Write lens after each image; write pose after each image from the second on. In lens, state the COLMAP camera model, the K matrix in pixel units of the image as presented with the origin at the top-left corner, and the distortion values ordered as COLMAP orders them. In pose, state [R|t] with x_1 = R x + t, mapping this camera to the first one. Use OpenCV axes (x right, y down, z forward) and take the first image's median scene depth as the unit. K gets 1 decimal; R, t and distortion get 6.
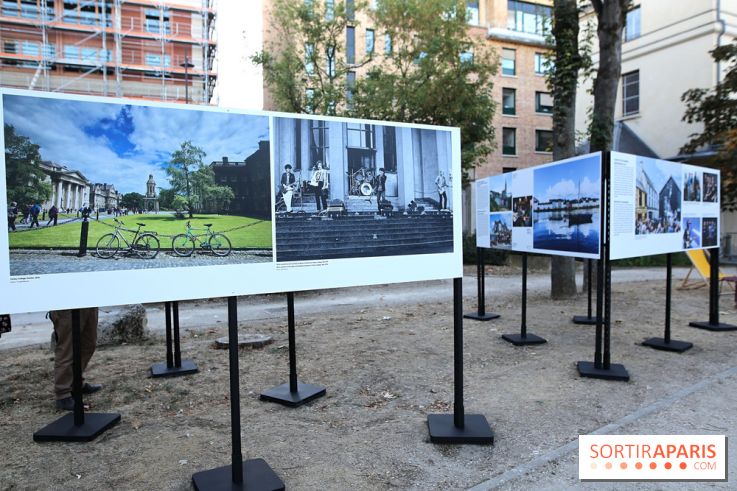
lens RADIAL K [[563.6, 0, 365.0], [0, 563.6, 245.1], [0, 0, 1]] dist [-0.009700, -0.002736]
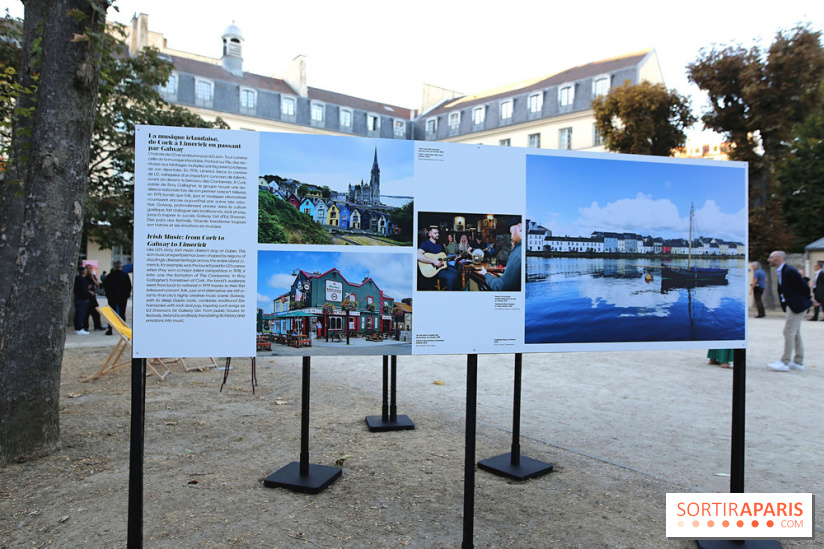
lens RADIAL K [[630.2, 0, 412.8], [0, 630.2, 274.8], [0, 0, 1]] dist [-0.009700, -0.002736]
pose [[0.990234, 0.021586, -0.137731, 0.251109], [-0.027752, 0.998689, -0.043007, -0.019998], [0.136622, 0.046409, 0.989535, 0.473853]]
